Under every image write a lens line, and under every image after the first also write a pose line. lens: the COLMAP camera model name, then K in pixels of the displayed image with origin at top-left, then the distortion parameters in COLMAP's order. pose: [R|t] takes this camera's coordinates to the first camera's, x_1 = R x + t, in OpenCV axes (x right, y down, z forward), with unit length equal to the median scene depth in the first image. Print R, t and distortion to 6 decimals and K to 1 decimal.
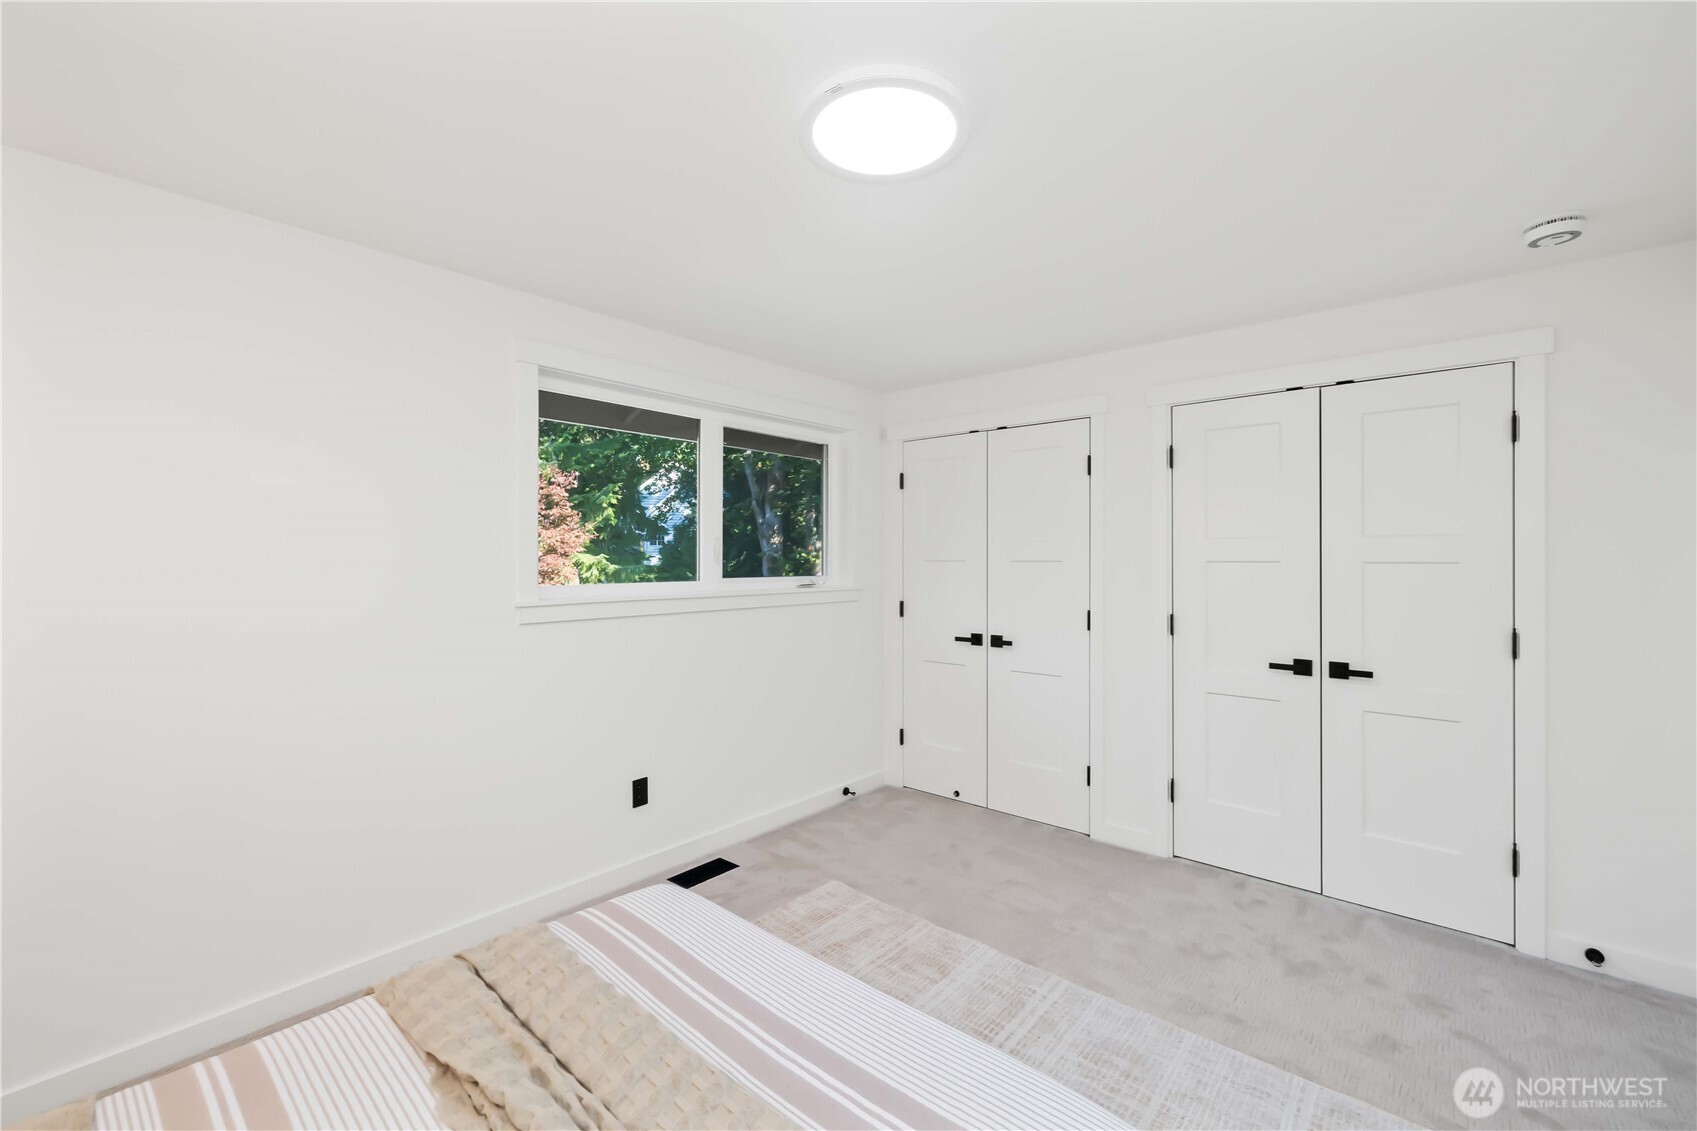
lens RADIAL K [[716.6, 0, 854.0], [0, 716.6, 551.1], [0, 0, 1]] dist [-0.000305, 0.000005]
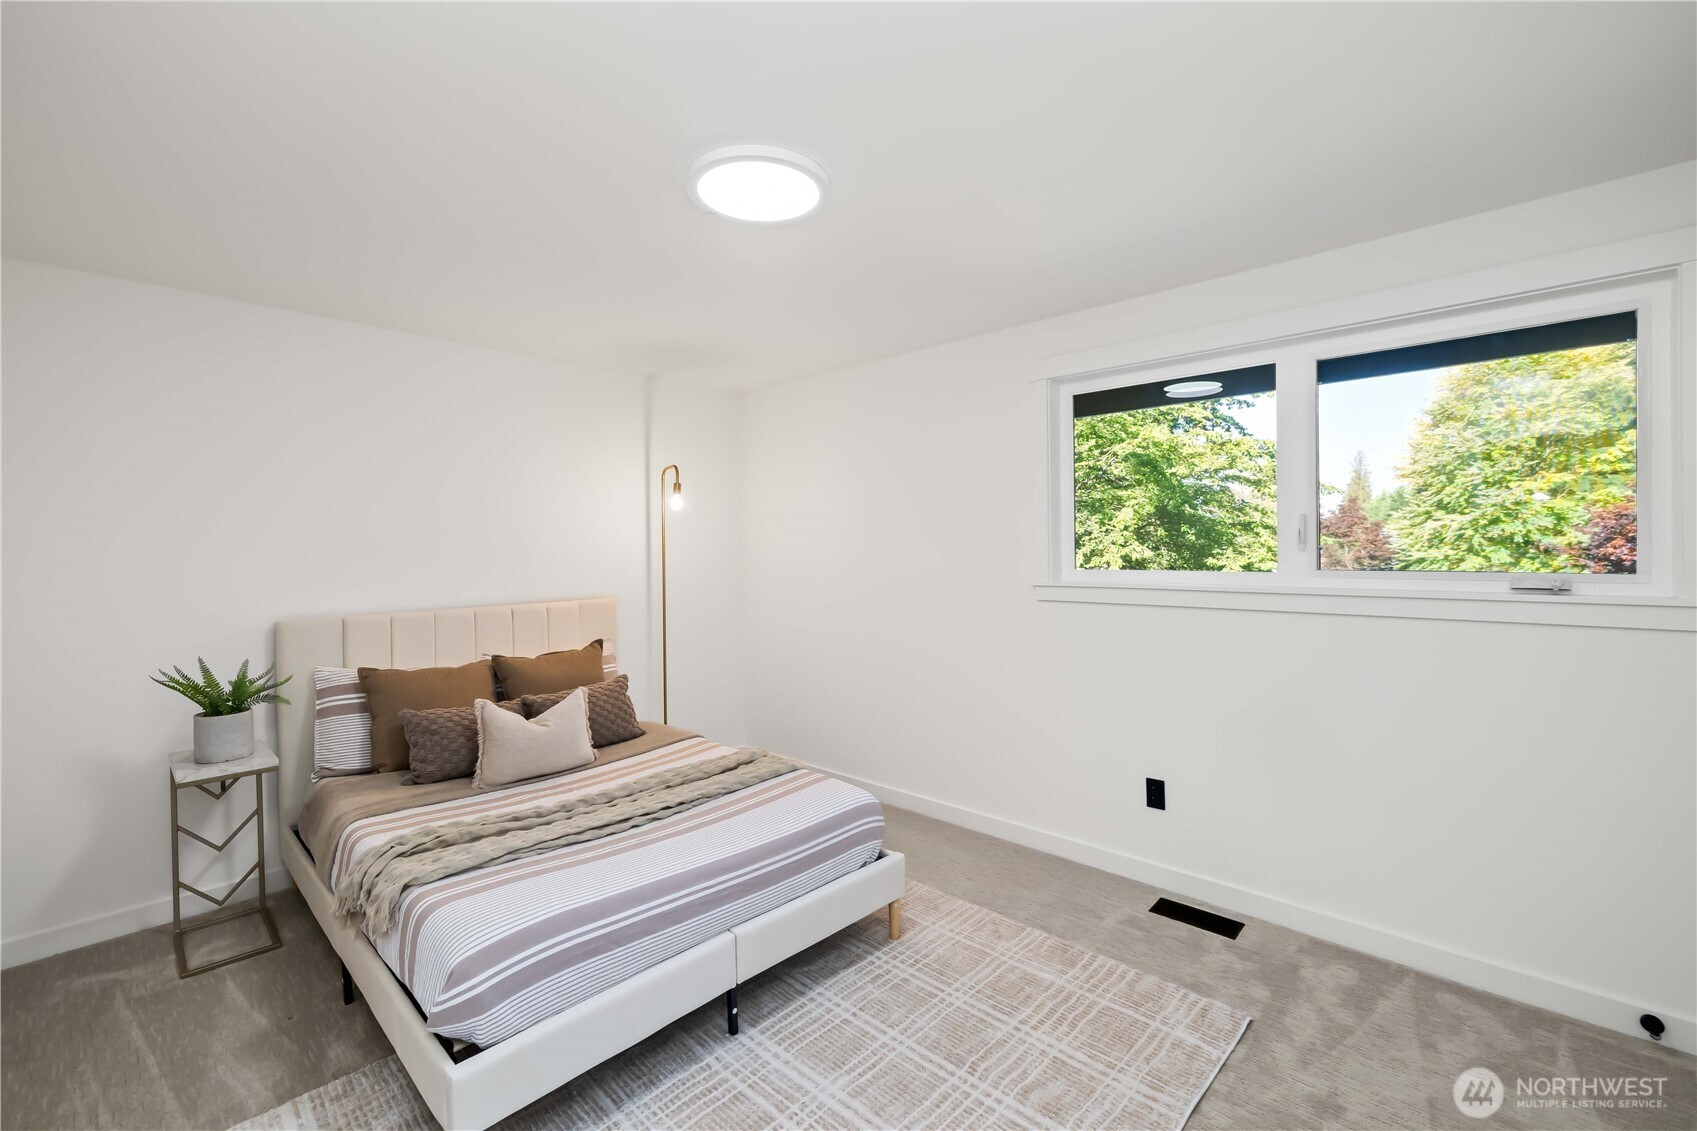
lens RADIAL K [[716.6, 0, 852.8], [0, 716.6, 560.4], [0, 0, 1]] dist [-0.000305, 0.000005]
pose [[-0.030623, 0.014144, -0.999431, 0.614246], [0.013128, 0.999819, 0.013748, 0.012141], [0.999445, -0.012699, -0.030804, 0.606756]]
